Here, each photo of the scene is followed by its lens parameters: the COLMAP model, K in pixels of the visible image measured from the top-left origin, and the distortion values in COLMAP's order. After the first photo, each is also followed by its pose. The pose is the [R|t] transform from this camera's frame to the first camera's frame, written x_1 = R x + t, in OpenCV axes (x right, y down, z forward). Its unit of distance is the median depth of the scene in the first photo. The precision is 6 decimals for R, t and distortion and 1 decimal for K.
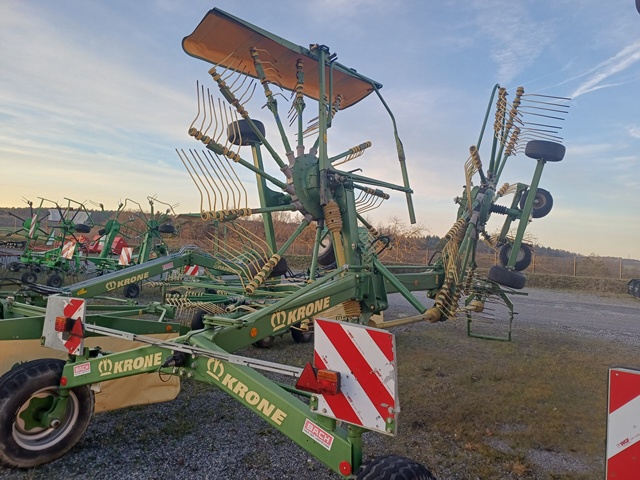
lens RADIAL K [[474.6, 0, 320.0], [0, 474.6, 240.0], [0, 0, 1]] dist [0.083633, -0.062135]
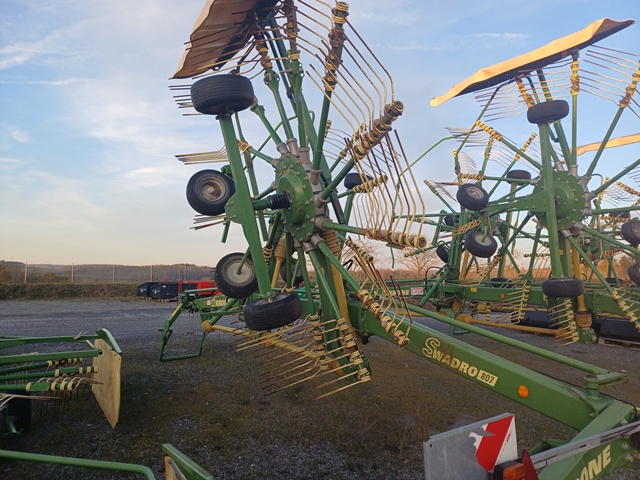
lens RADIAL K [[474.6, 0, 320.0], [0, 474.6, 240.0], [0, 0, 1]] dist [0.083633, -0.062135]
pose [[0.408932, 0.011223, 0.912496, -1.312084], [-0.007883, 0.999931, -0.008766, -0.067437], [-0.912531, -0.003609, 0.408992, 1.236371]]
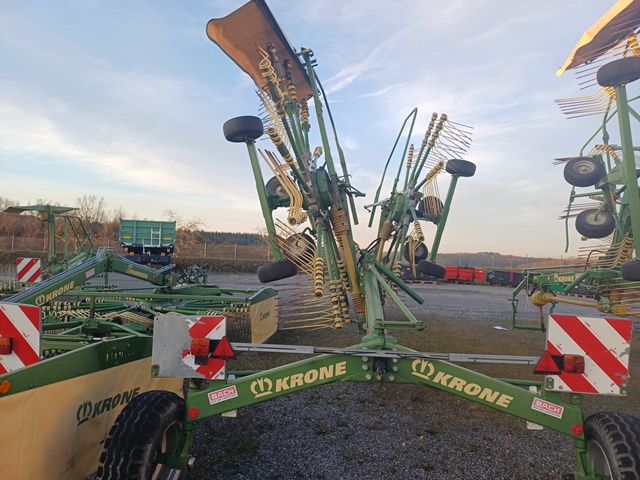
lens RADIAL K [[474.6, 0, 320.0], [0, 474.6, 240.0], [0, 0, 1]] dist [0.083633, -0.062135]
pose [[0.870338, -0.009906, 0.492355, -0.968005], [0.001665, 0.999851, 0.017174, -0.039568], [-0.492452, -0.014127, 0.870225, 0.189807]]
